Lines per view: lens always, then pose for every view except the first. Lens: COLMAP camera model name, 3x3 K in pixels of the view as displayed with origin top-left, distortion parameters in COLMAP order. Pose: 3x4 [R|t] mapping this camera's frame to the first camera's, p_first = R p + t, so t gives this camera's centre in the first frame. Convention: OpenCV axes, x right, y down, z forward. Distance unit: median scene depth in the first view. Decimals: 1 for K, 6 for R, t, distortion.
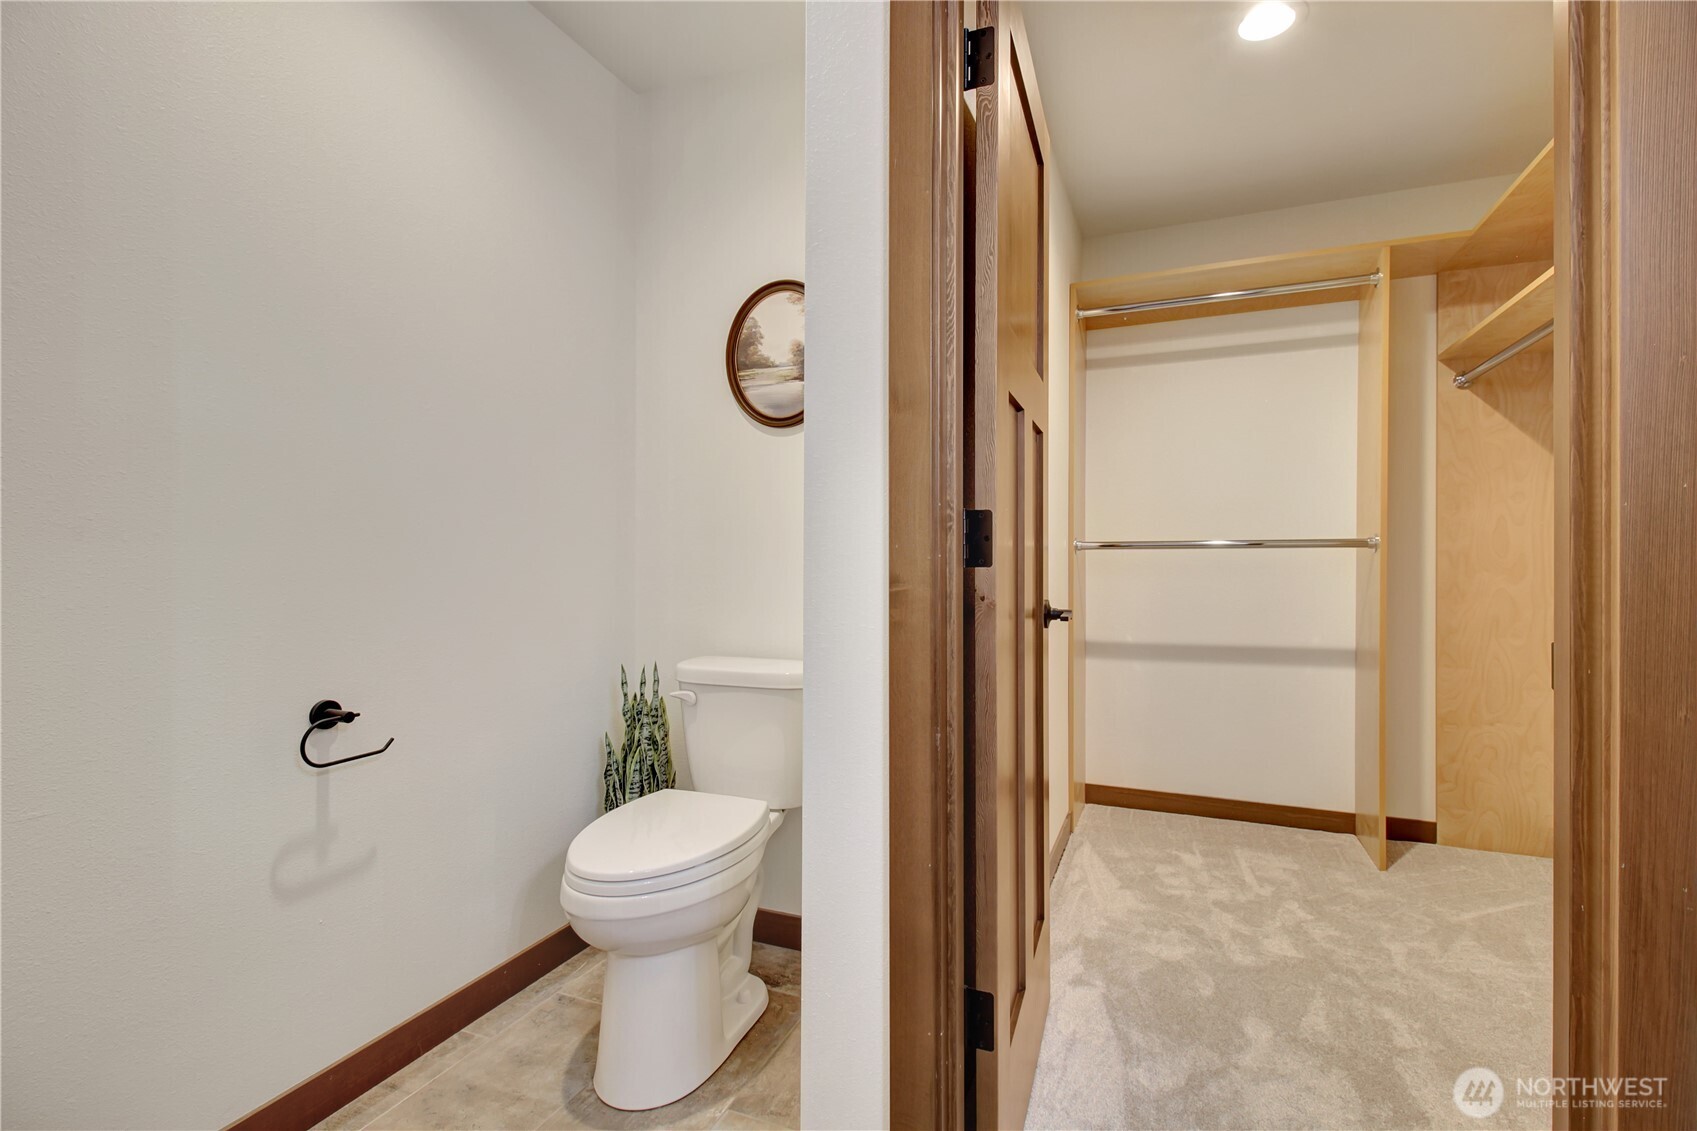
lens RADIAL K [[798.5, 0, 866.5], [0, 798.5, 556.0], [0, 0, 1]] dist [0.017274, -0.019693]
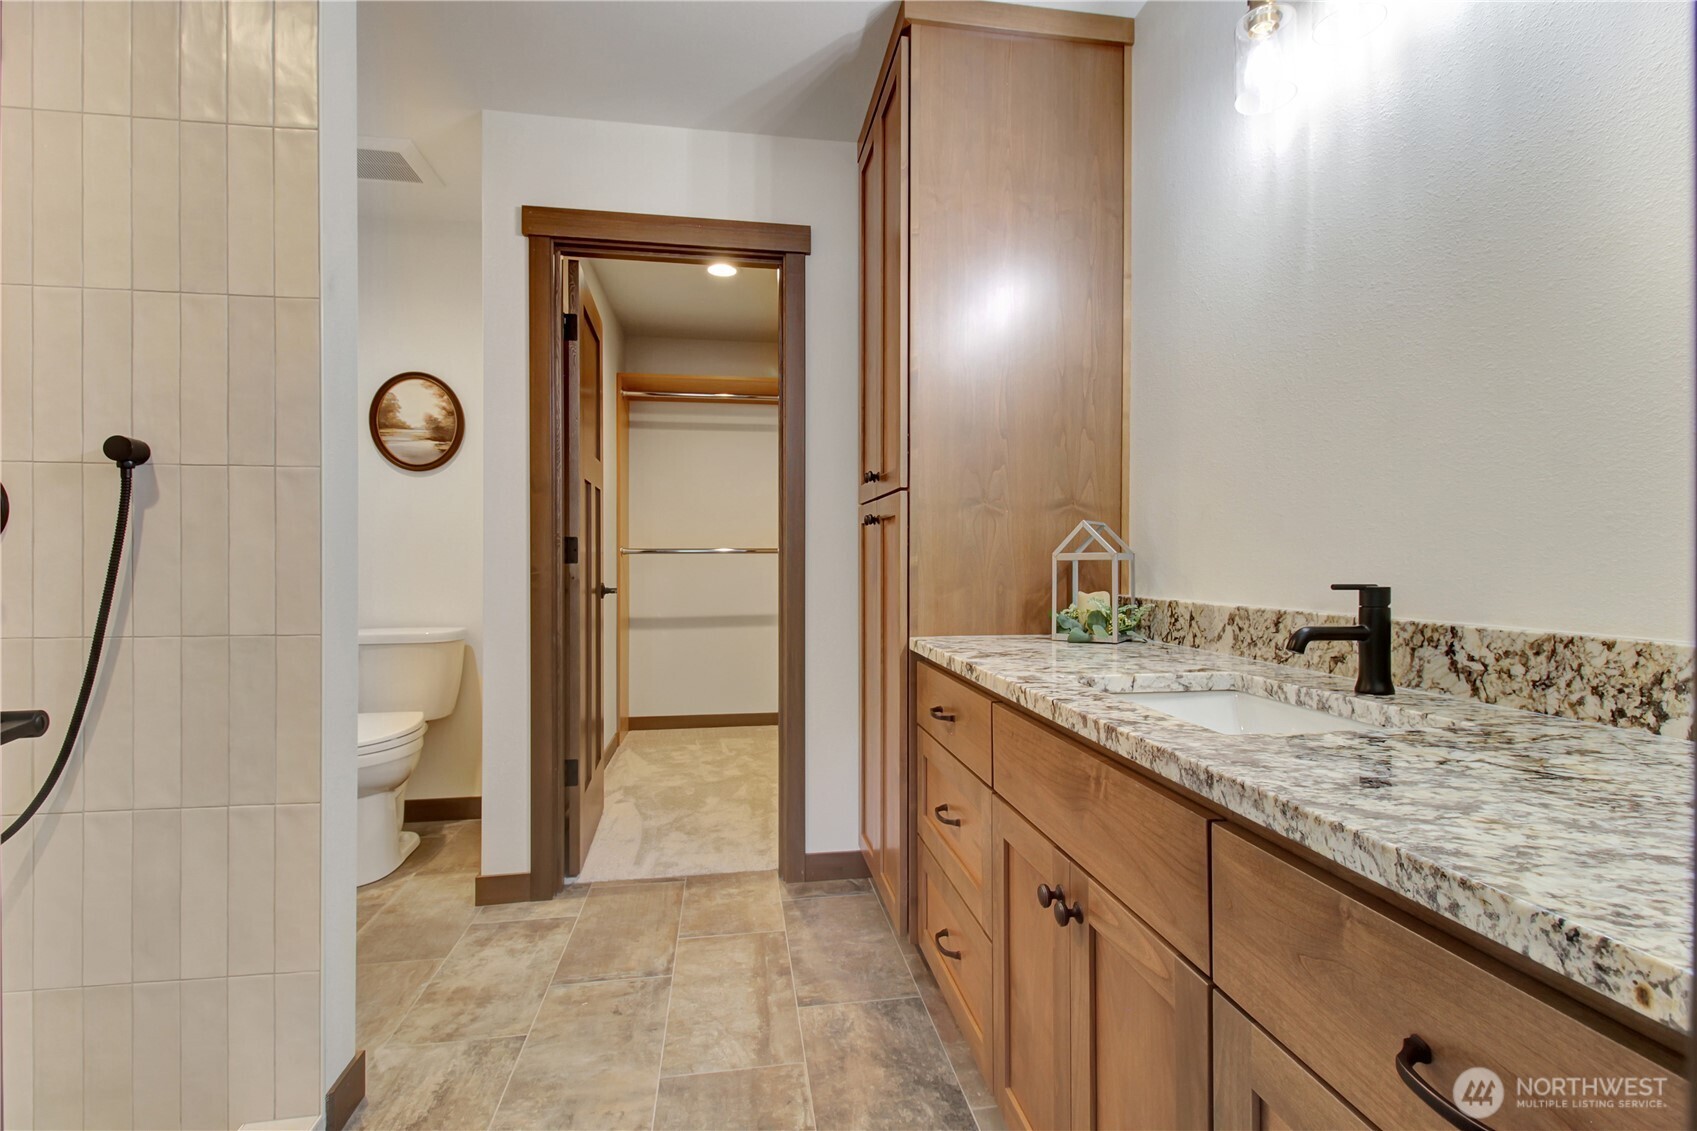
lens RADIAL K [[798.5, 0, 866.5], [0, 798.5, 556.0], [0, 0, 1]] dist [0.017274, -0.019693]
pose [[0.855068, 0.001788, 0.518512, -0.162812], [0.000889, 0.999988, -0.004915, 0.002955], [-0.518515, 0.004664, 0.855056, -0.689480]]
